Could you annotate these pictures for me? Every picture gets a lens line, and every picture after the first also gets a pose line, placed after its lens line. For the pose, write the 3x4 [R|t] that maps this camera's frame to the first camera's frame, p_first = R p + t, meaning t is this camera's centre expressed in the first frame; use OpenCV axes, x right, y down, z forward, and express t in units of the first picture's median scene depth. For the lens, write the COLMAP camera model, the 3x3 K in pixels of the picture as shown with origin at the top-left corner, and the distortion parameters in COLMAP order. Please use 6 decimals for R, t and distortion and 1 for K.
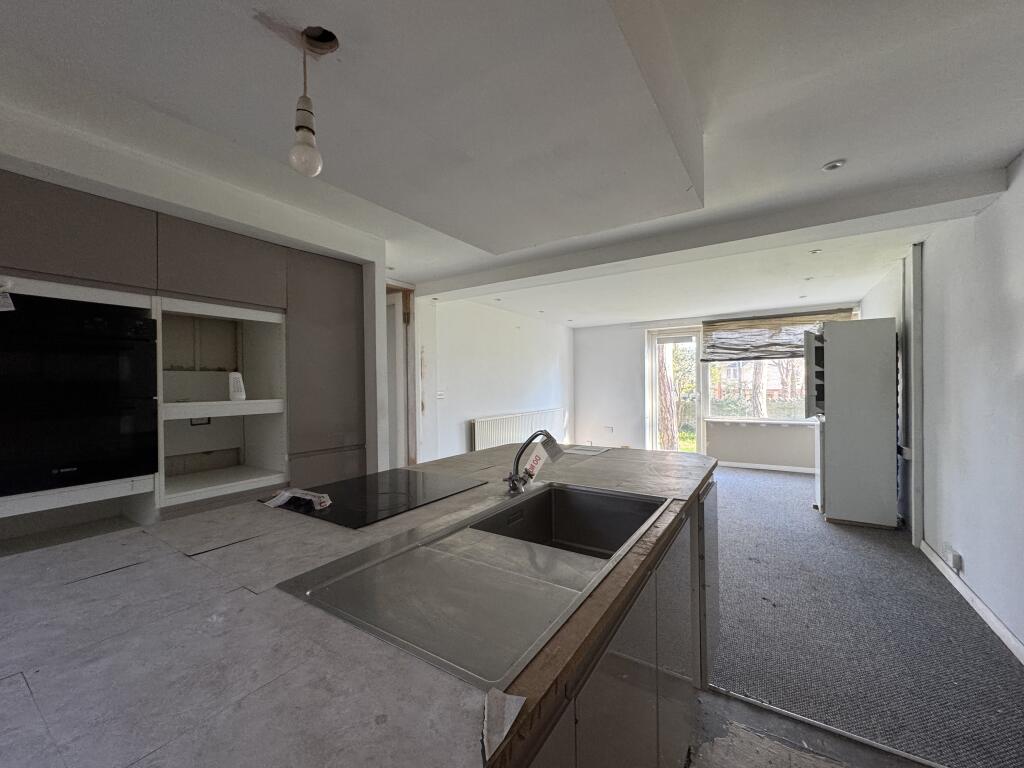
lens RADIAL K [[409.5, 0, 514.3], [0, 409.5, 385.5], [0, 0, 1]] dist [-0.002252, 0.000031]
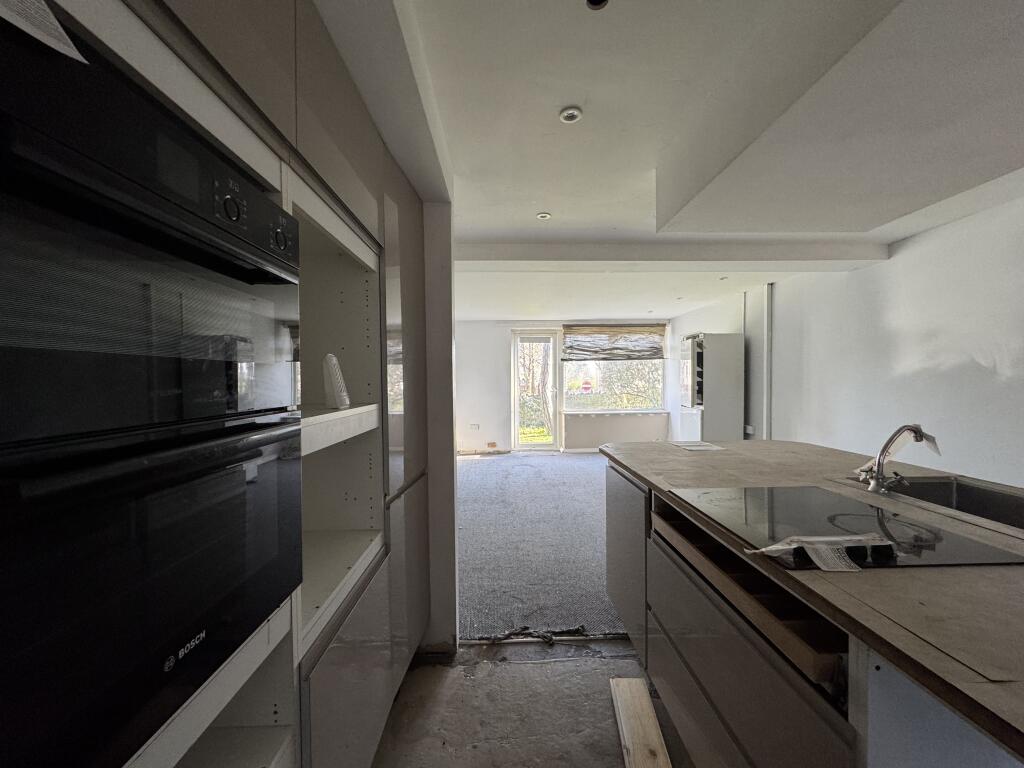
lens RADIAL K [[409.5, 0, 514.4], [0, 409.5, 383.3], [0, 0, 1]] dist [-0.002252, 0.000031]
pose [[0.824630, 0.001486, 0.565671, -0.285558], [-0.002709, 0.999995, 0.001322, 0.002206], [-0.565666, -0.002623, 0.824630, 0.162648]]
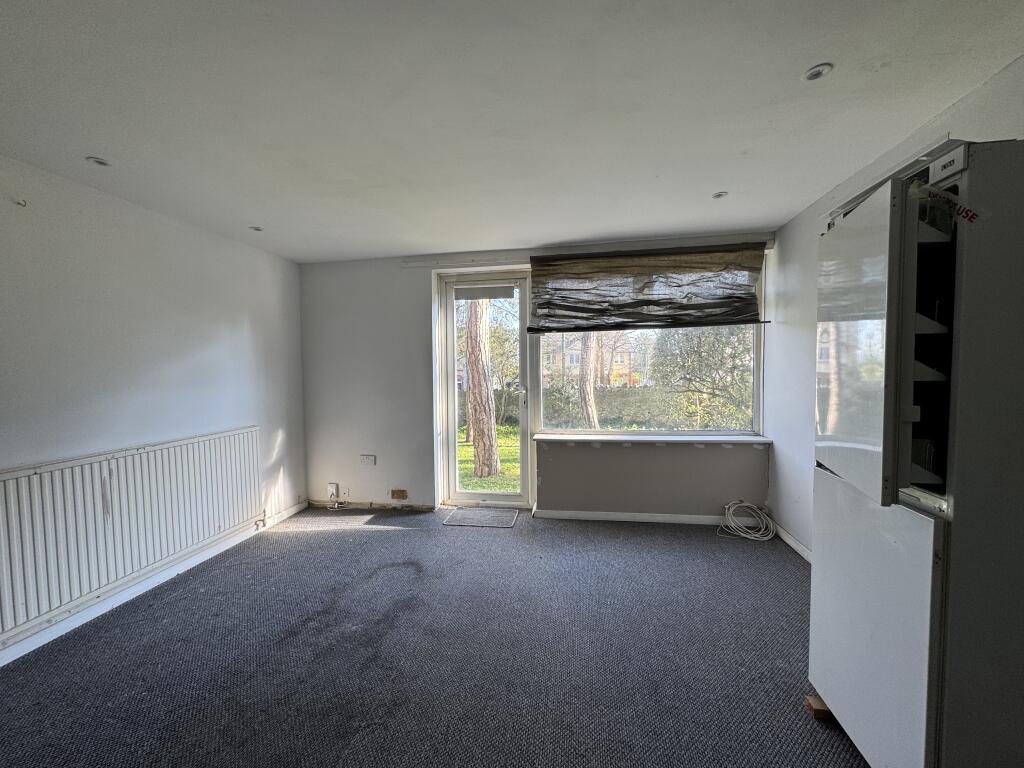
lens RADIAL K [[409.5, 0, 508.8], [0, 409.5, 381.9], [0, 0, 1]] dist [-0.002252, 0.000031]
pose [[0.924628, -0.014509, 0.380594, 0.232178], [0.004239, 0.999604, 0.027809, -0.007275], [-0.380847, -0.024099, 0.924324, 0.522987]]
